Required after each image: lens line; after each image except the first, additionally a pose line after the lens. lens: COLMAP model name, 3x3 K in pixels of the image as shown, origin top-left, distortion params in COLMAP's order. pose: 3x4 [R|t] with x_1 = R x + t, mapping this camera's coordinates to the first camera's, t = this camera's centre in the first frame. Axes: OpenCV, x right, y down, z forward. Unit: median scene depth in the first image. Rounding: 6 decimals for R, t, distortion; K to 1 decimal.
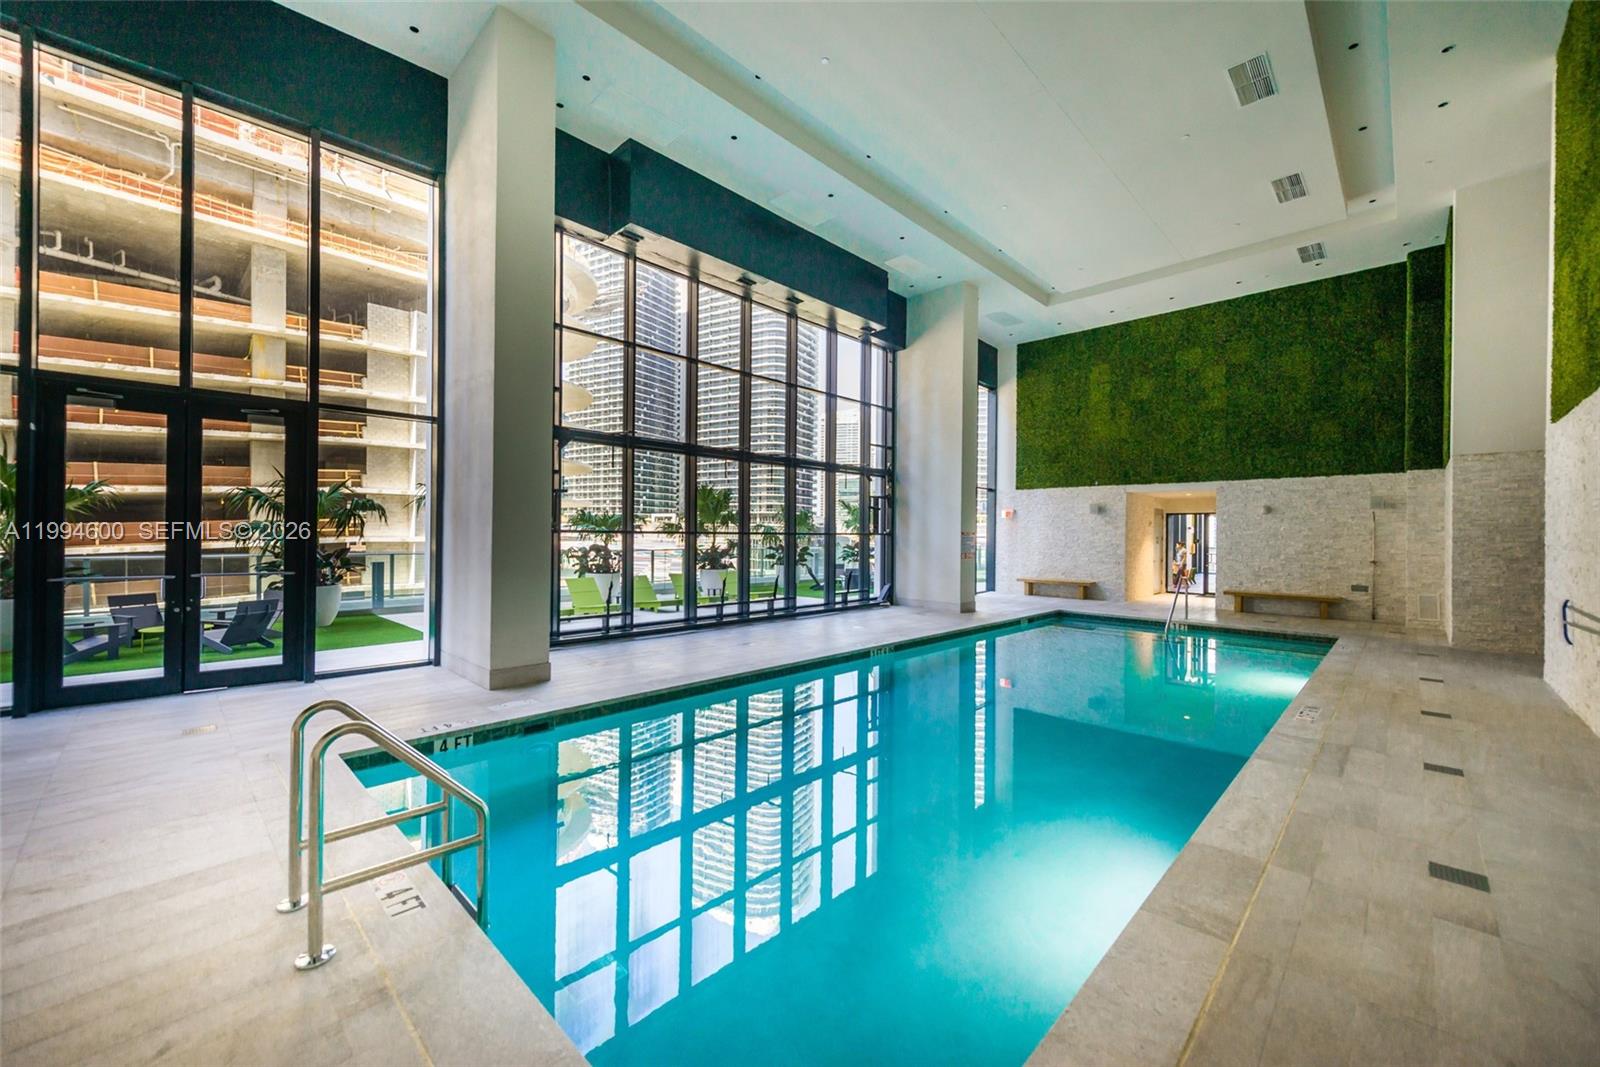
lens RADIAL K [[625.5, 0, 794.5], [0, 625.5, 532.9], [0, 0, 1]] dist [0.003495, -0.000067]
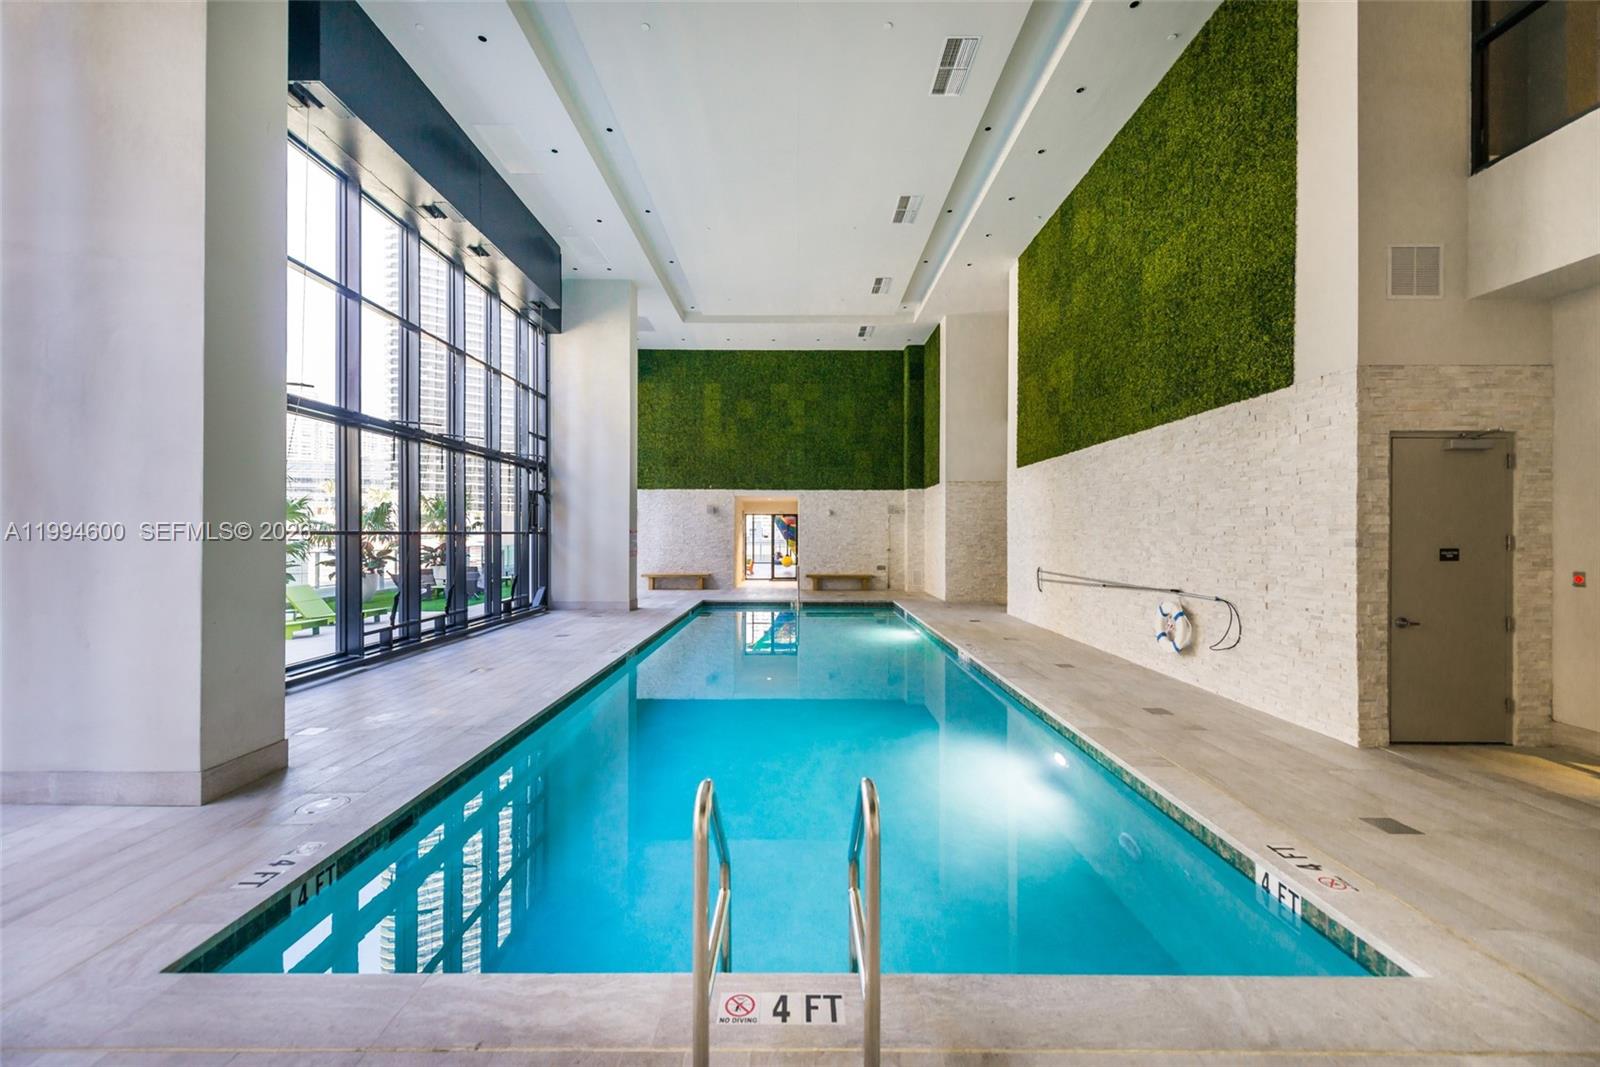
lens RADIAL K [[625.5, 0, 794.5], [0, 625.5, 532.9], [0, 0, 1]] dist [0.003495, -0.000067]
pose [[0.712386, -0.005781, 0.701764, -0.236454], [0.002653, 0.999981, 0.005545, -0.001638], [-0.701783, -0.002089, 0.712388, 0.093000]]
